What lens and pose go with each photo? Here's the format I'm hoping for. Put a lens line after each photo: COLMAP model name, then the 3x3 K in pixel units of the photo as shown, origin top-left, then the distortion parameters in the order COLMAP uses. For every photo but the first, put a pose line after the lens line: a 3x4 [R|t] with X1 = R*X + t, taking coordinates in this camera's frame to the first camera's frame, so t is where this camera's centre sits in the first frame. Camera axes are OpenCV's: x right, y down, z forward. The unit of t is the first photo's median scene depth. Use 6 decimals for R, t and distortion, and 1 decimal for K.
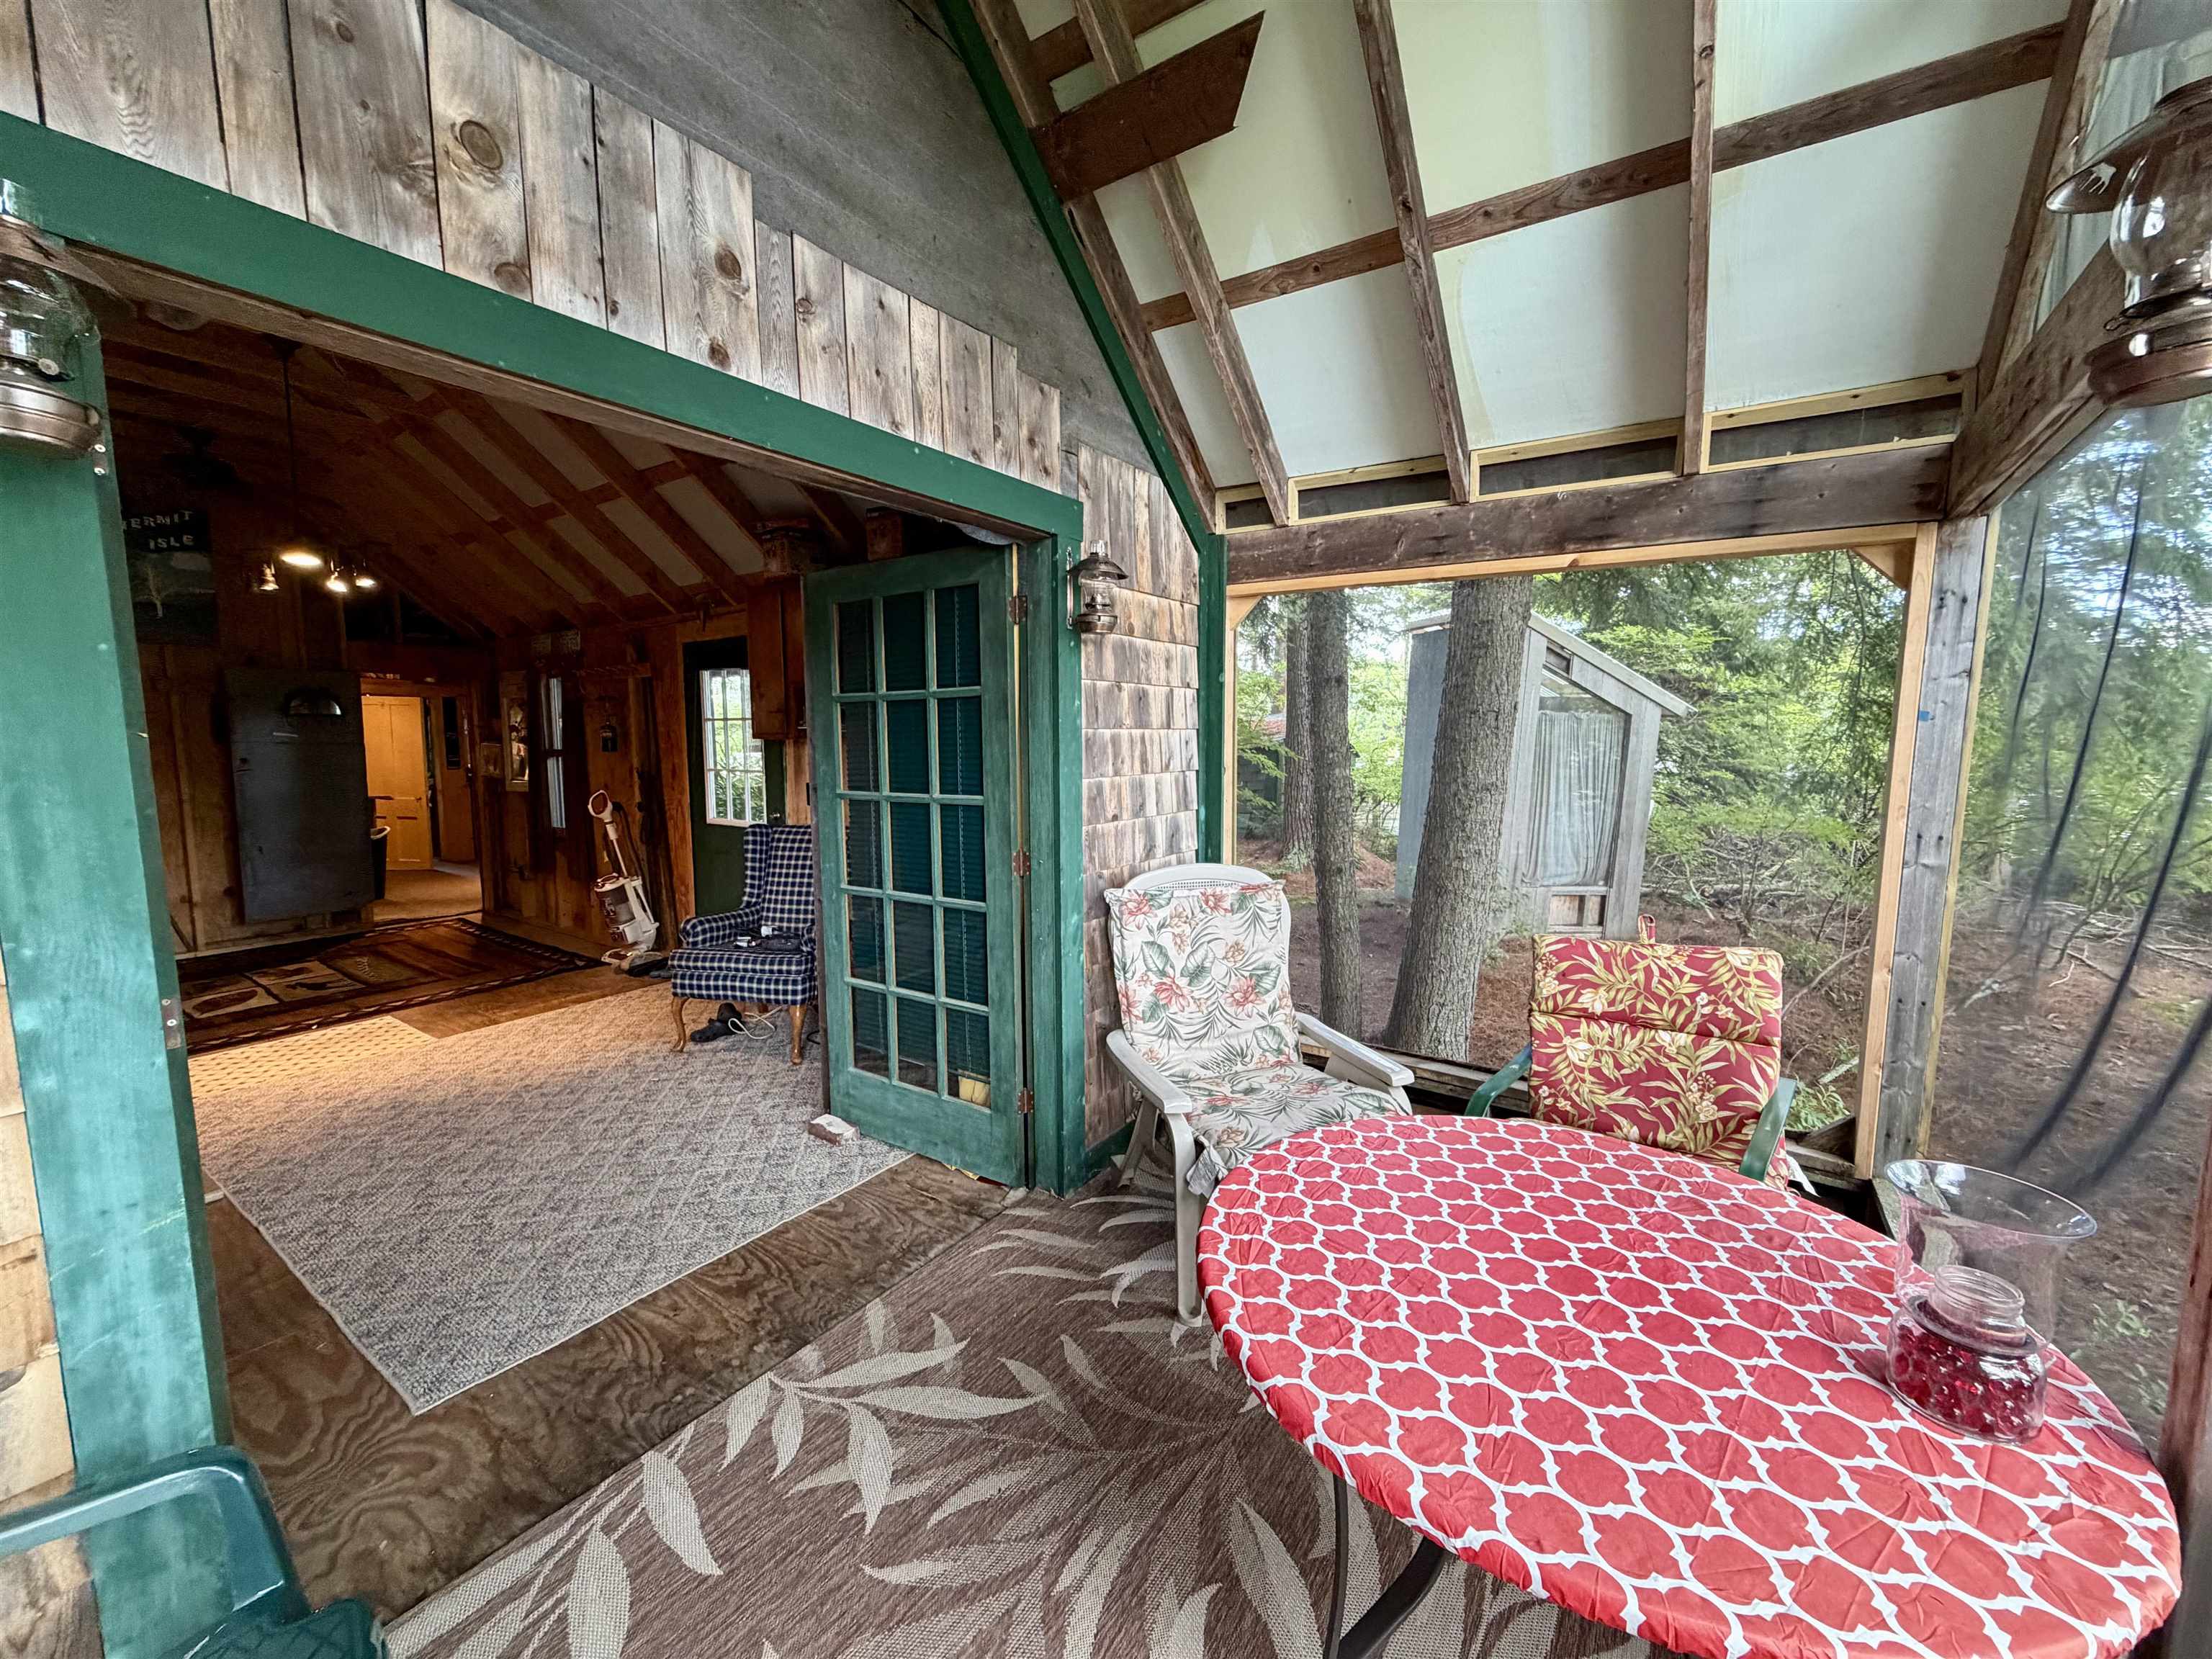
lens RADIAL K [[881.4, 0, 1108.1], [0, 881.4, 832.6], [0, 0, 1]] dist [-0.006461, 0.000531]
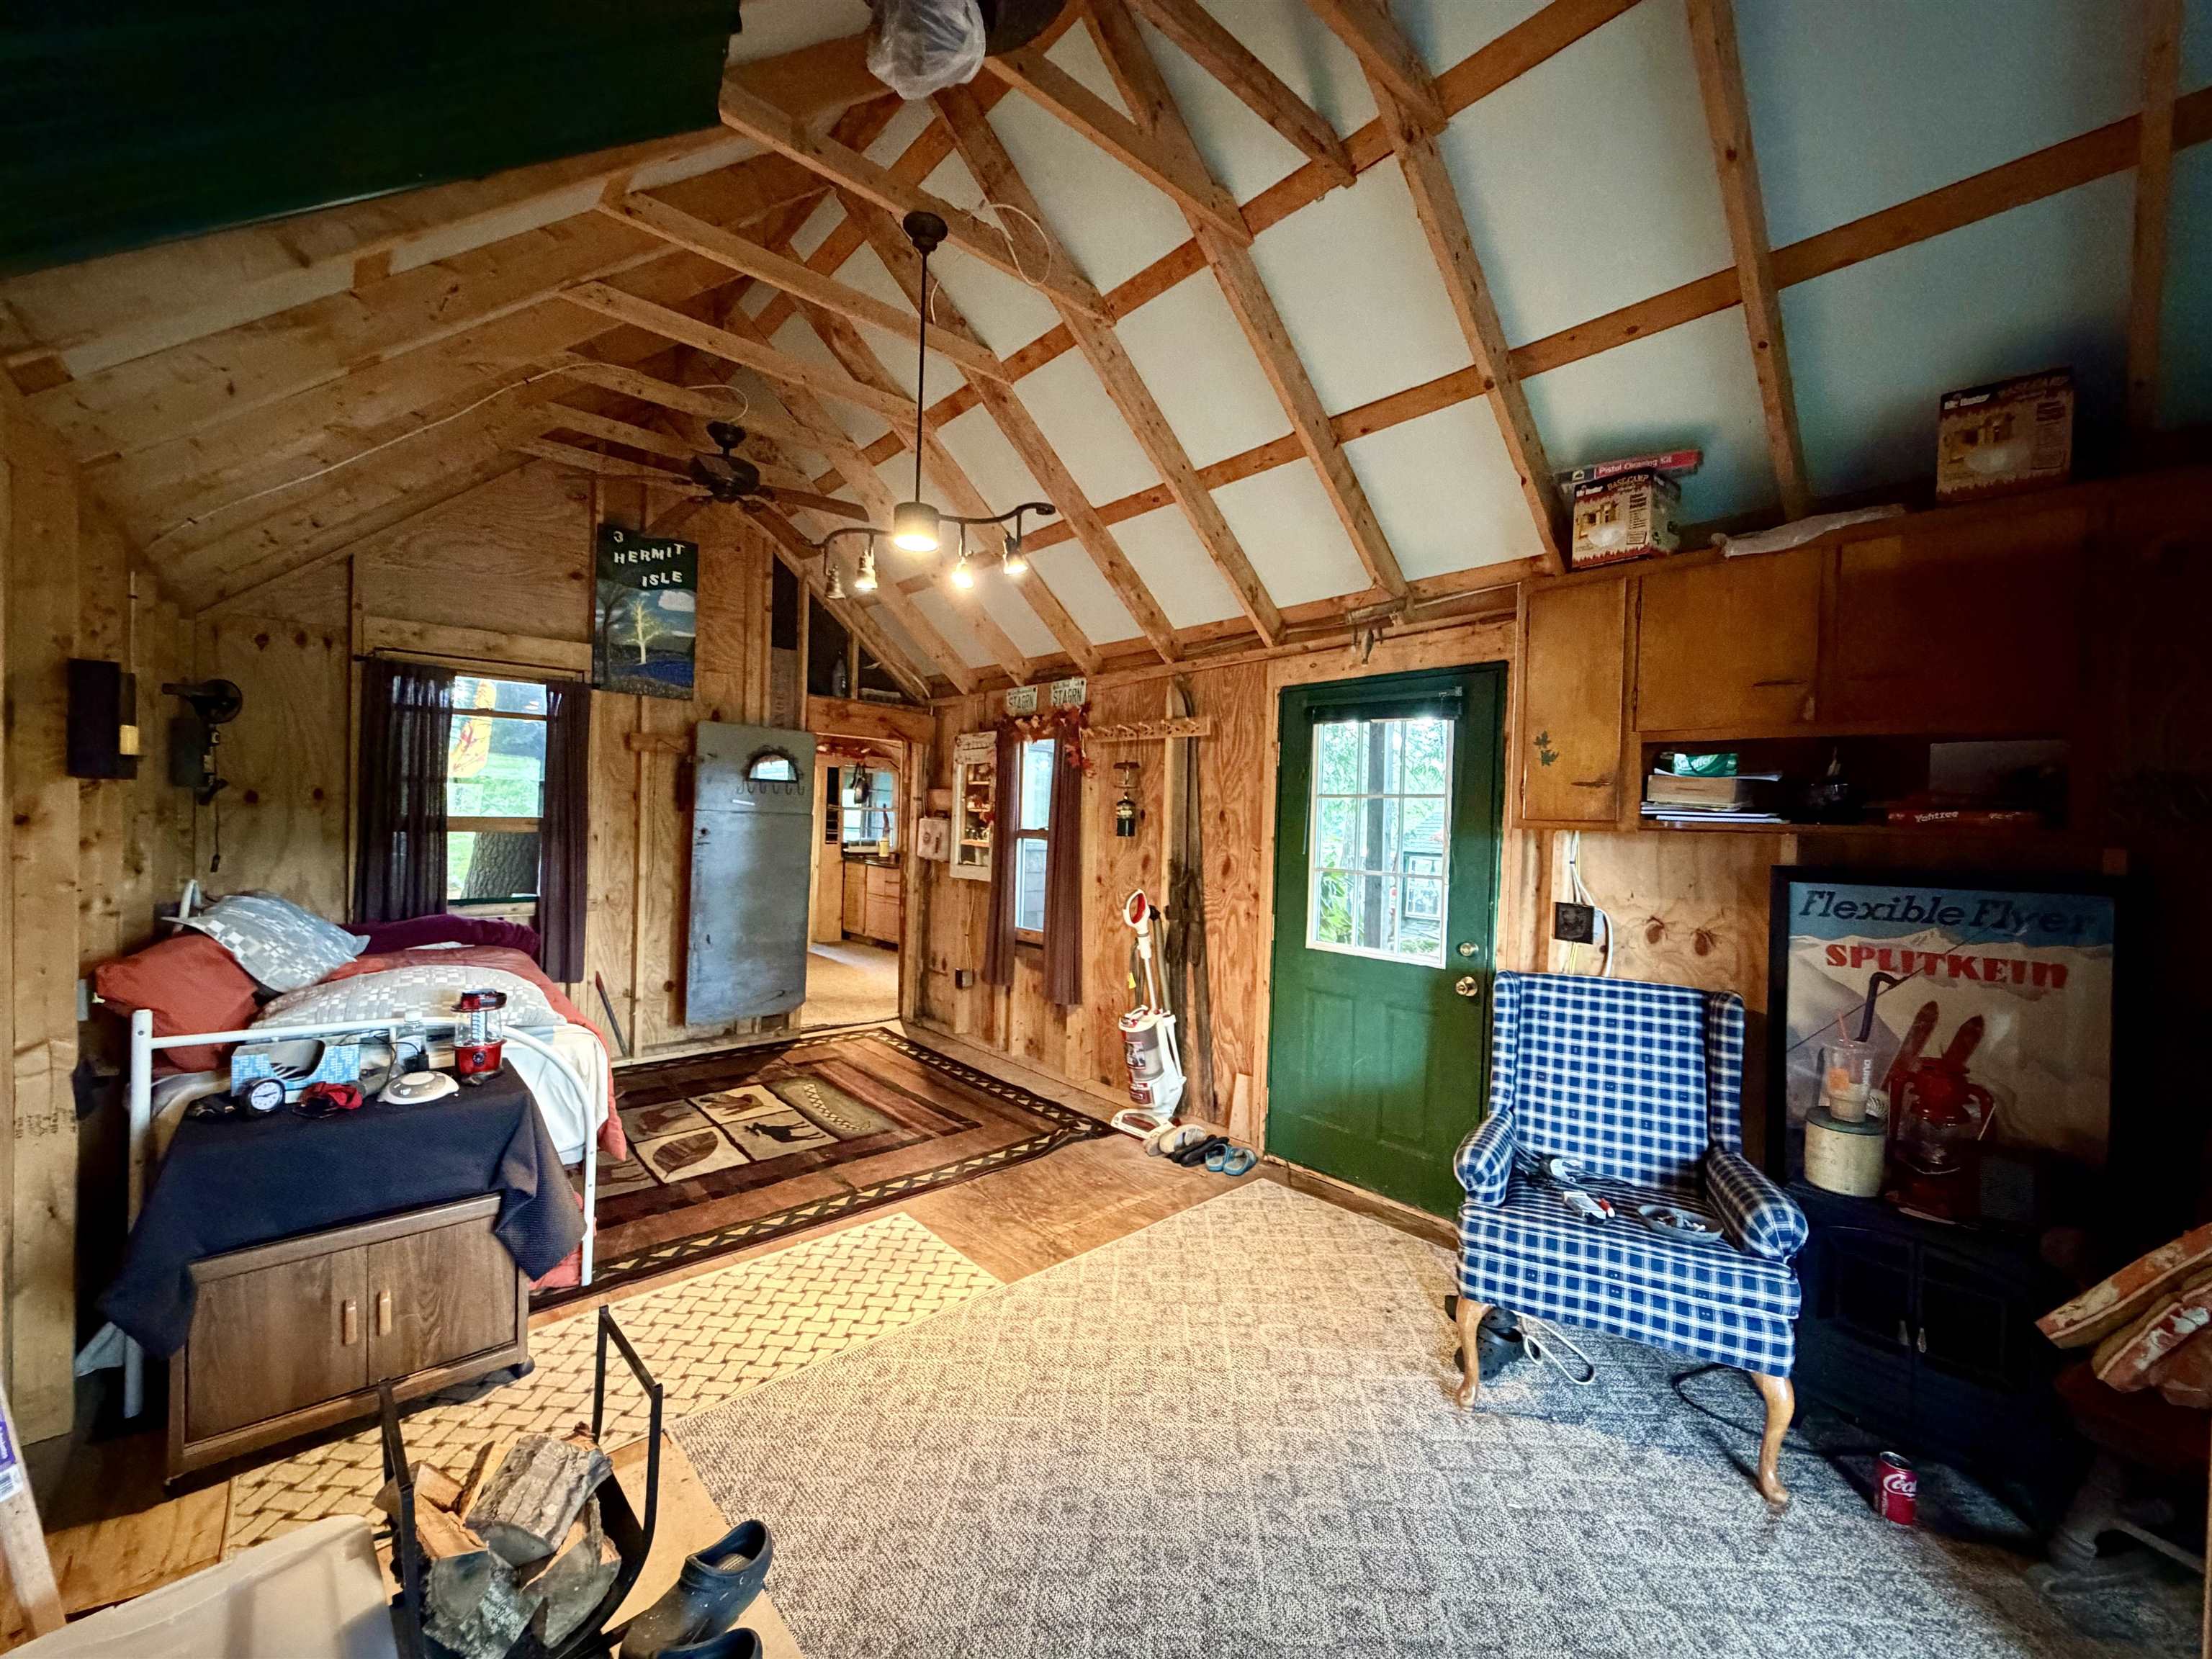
lens RADIAL K [[881.4, 0, 1097.1], [0, 881.4, 828.1], [0, 0, 1]] dist [-0.006461, 0.000531]
pose [[0.969322, 0.031153, -0.243811, -0.428206], [-0.055568, 0.994029, -0.093910, -0.027817], [0.239430, 0.104578, 0.965265, 0.284278]]
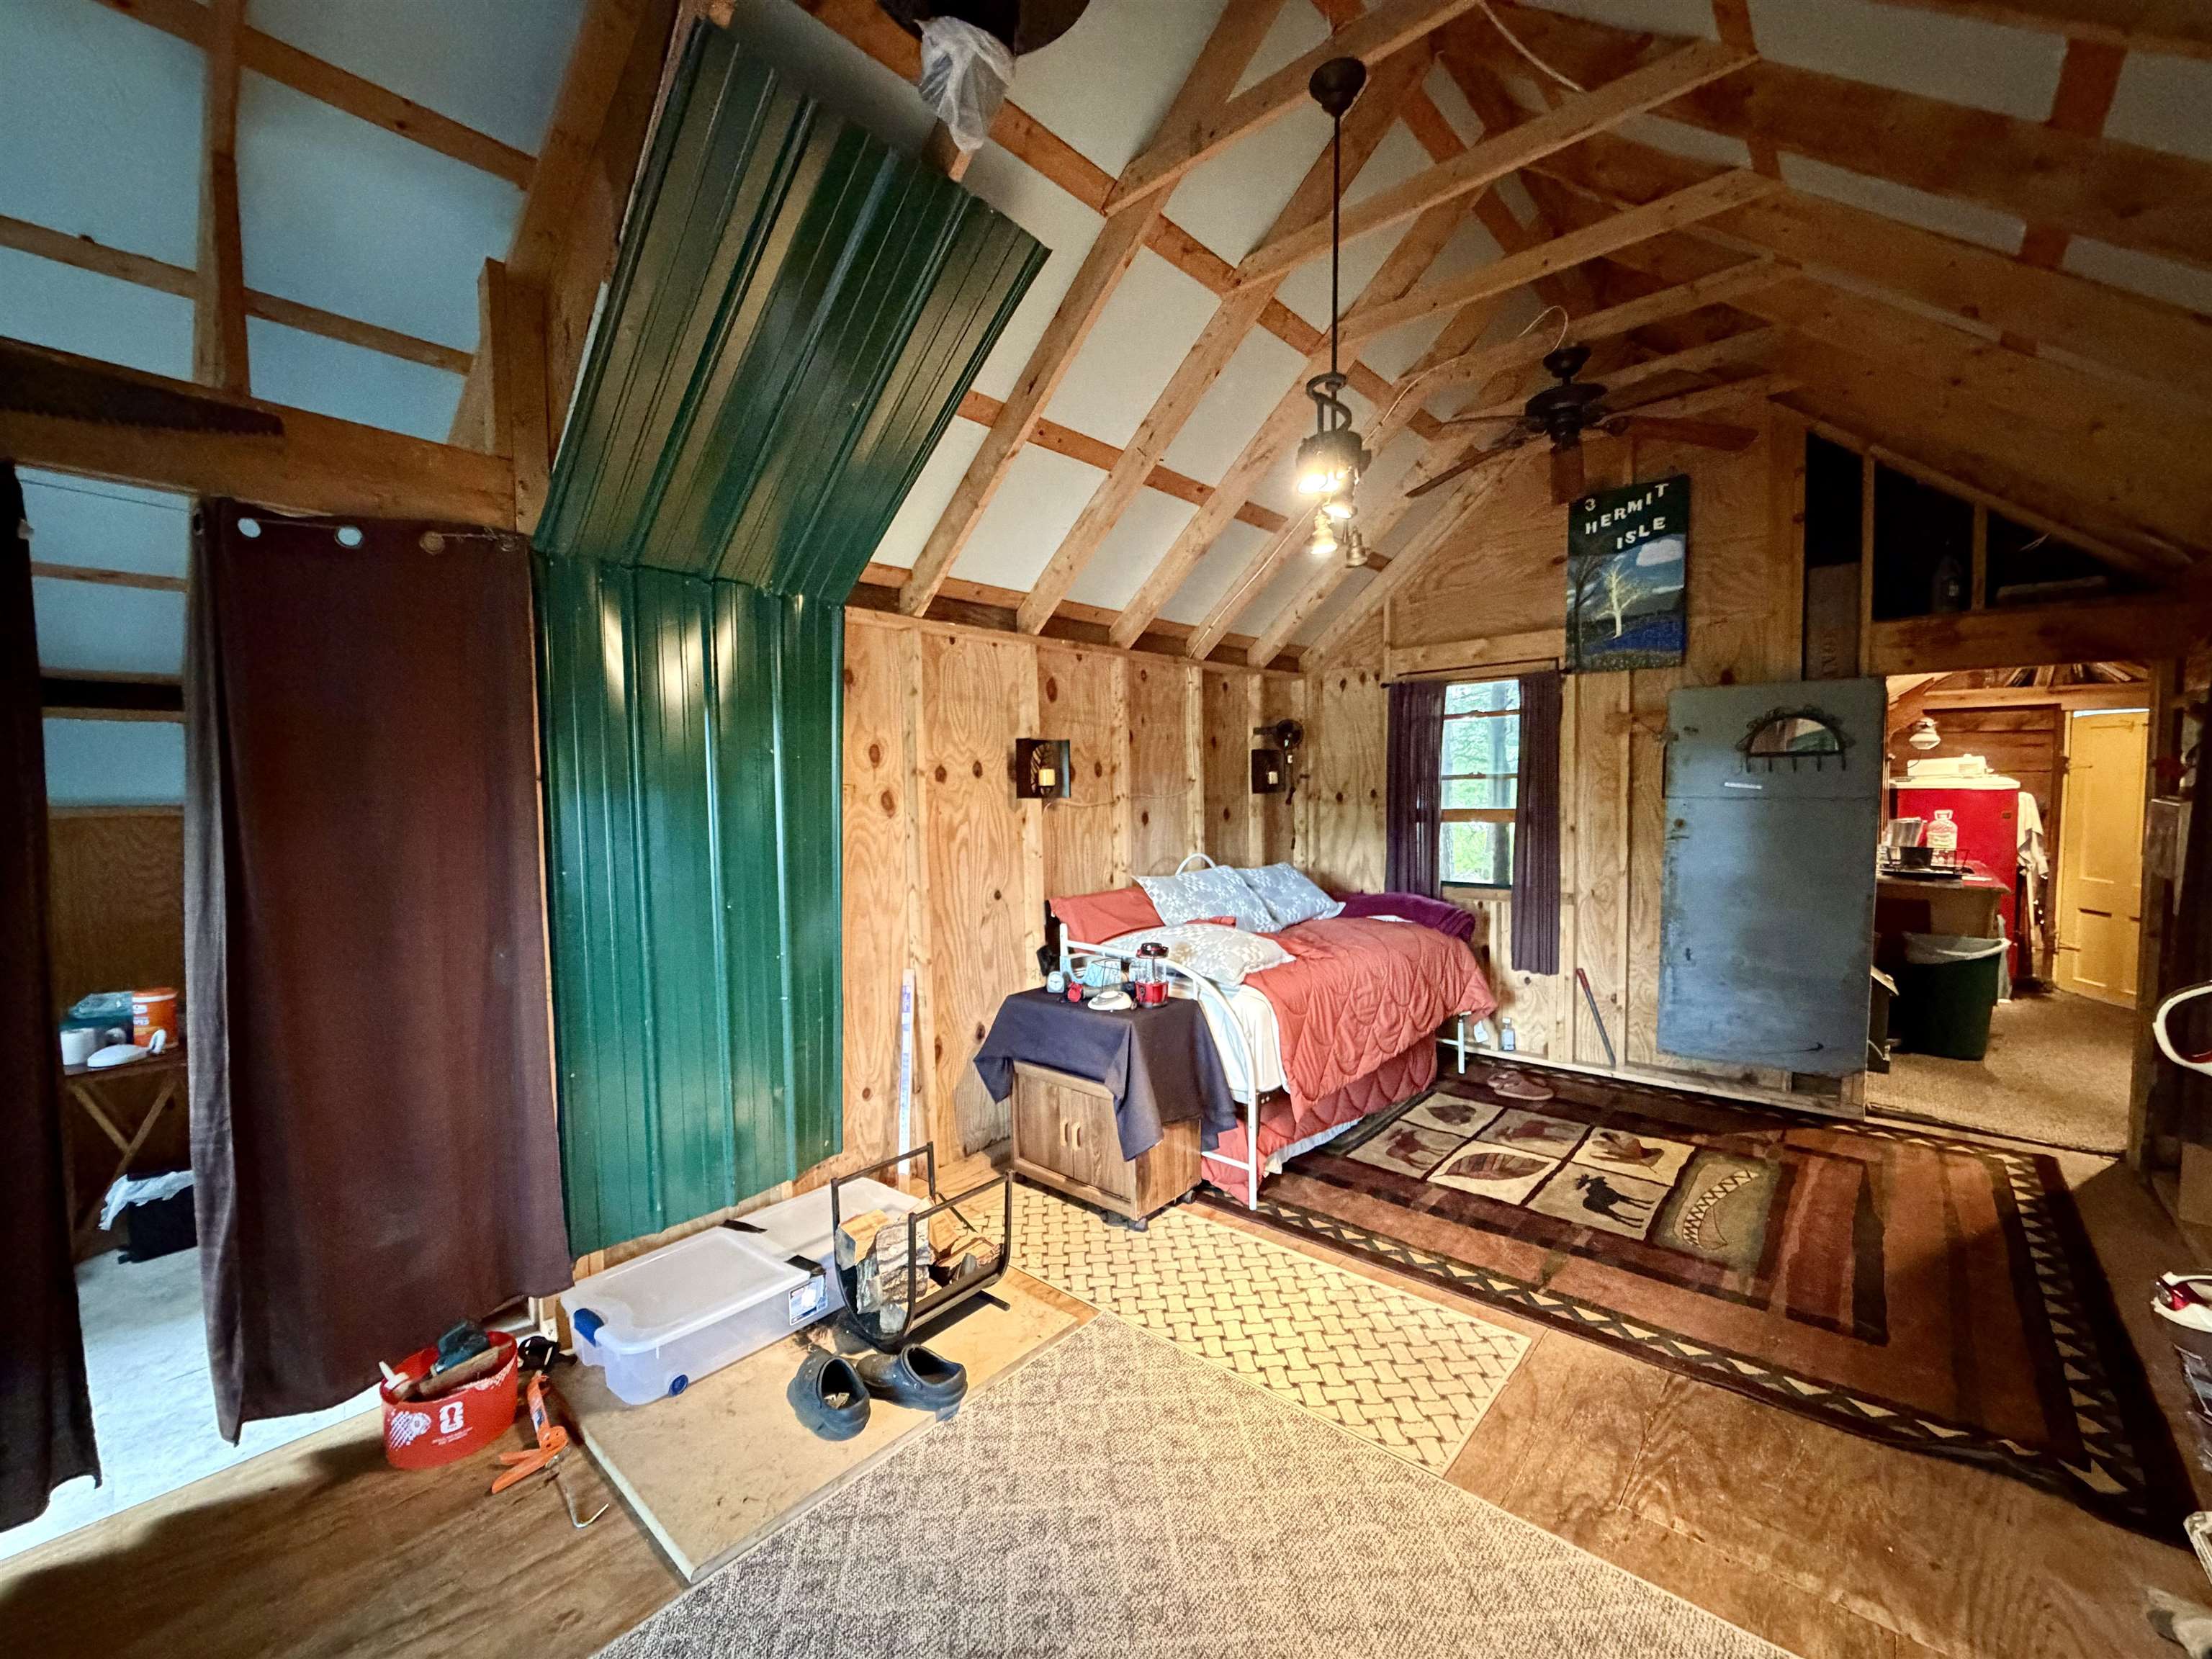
lens RADIAL K [[881.4, 0, 1103.5], [0, 881.4, 826.8], [0, 0, 1]] dist [-0.006461, 0.000531]
pose [[-0.134881, 0.043652, -0.989900, -0.242588], [-0.092068, 0.994155, 0.056384, -0.078460], [0.986575, 0.098743, -0.130073, 0.659797]]
